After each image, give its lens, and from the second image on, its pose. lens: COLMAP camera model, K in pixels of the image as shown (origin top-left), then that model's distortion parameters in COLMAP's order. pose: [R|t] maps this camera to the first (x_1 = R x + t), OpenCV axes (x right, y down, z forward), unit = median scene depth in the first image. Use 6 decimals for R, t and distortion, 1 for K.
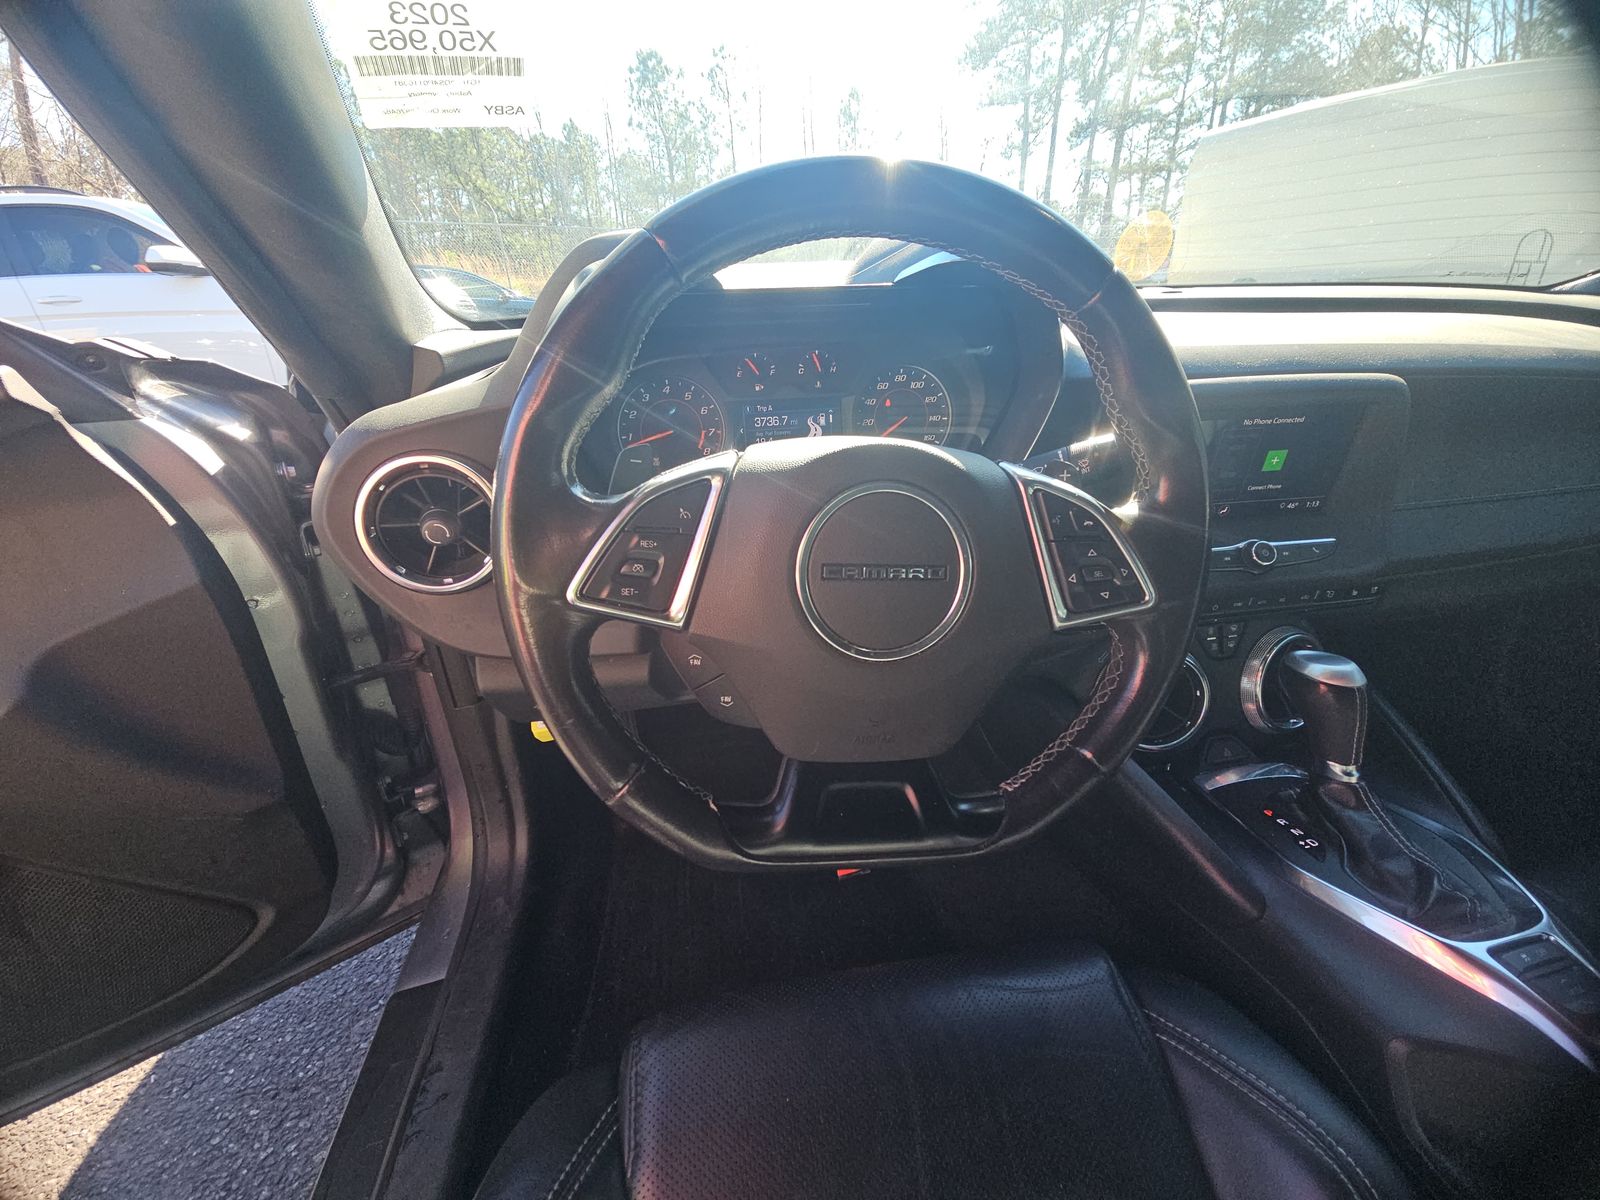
lens RADIAL K [[634.4, 0, 800.0], [0, 634.4, 600.0], [0, 0, 1]] dist [0.000690, -0.005495]
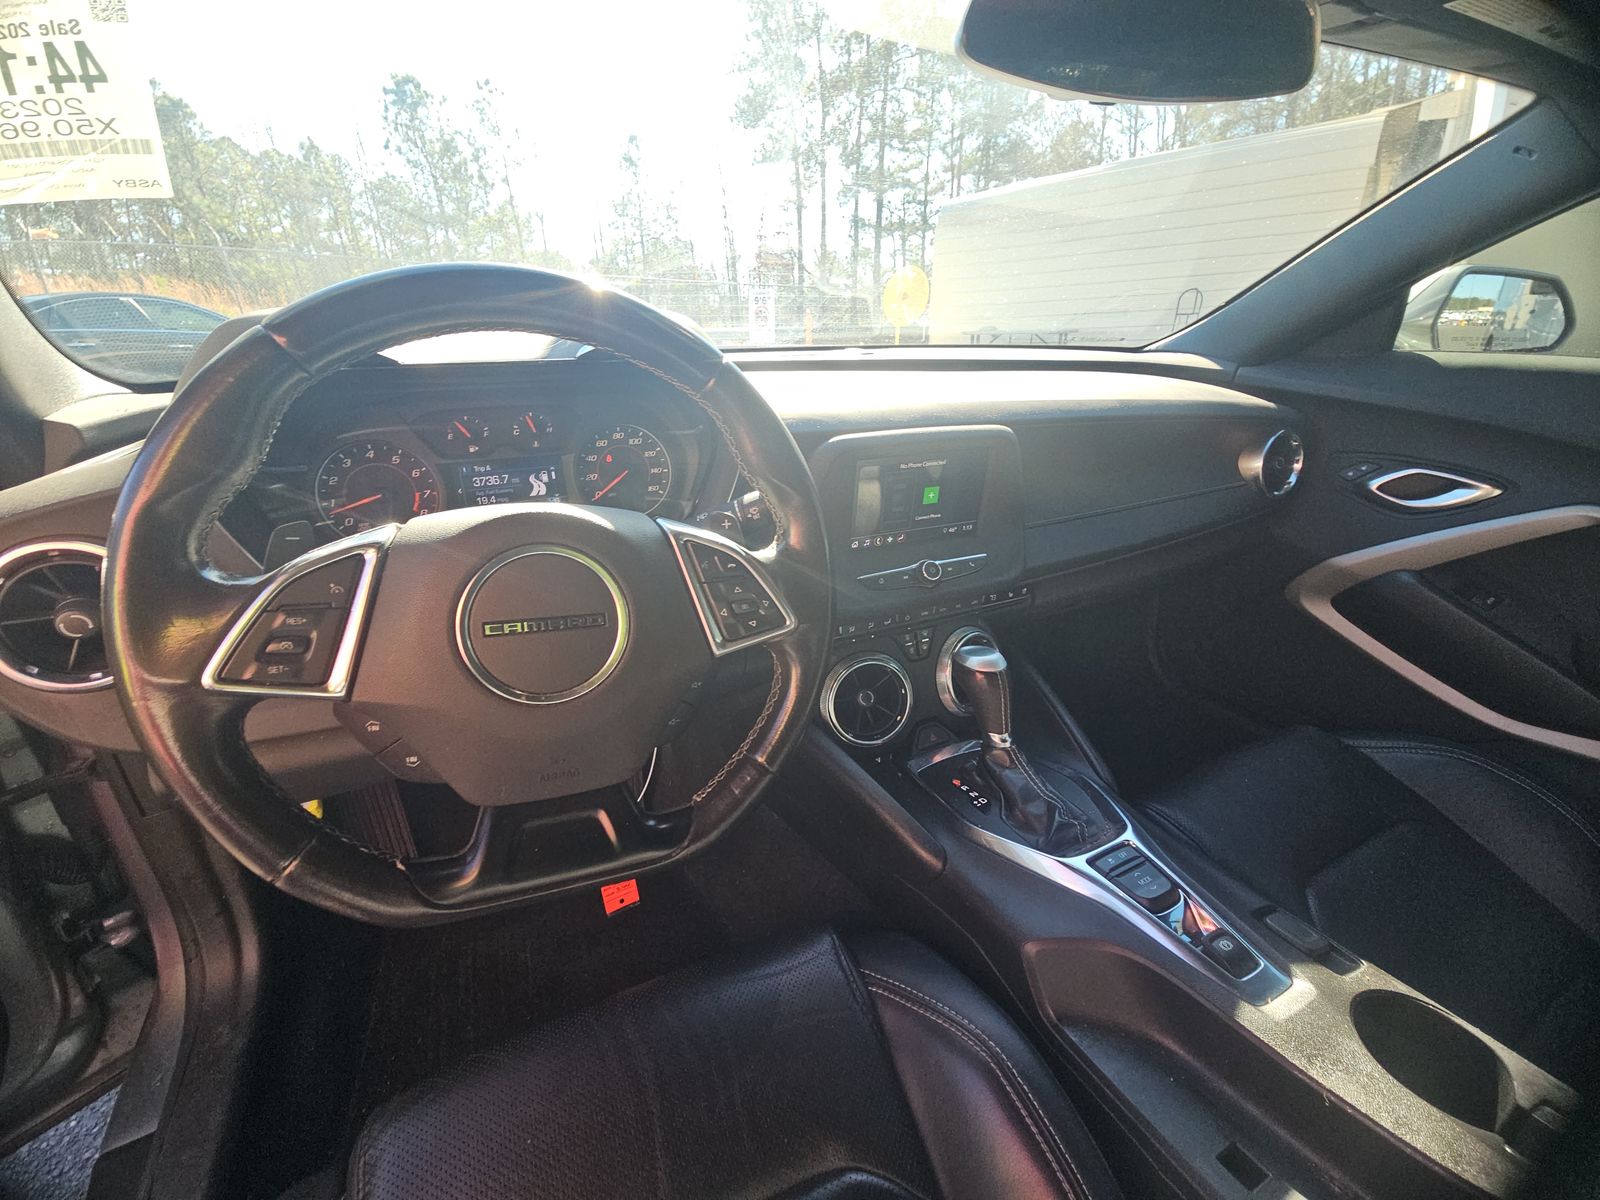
lens RADIAL K [[635.5, 0, 800.0], [0, 635.5, 600.0], [0, 0, 1]] dist [0.007460, -0.009304]
pose [[0.960492, -0.092471, 0.262495, 0.155274], [0.105681, 0.993725, -0.036628, 0.001073], [-0.257461, 0.062922, 0.964238, -0.115790]]
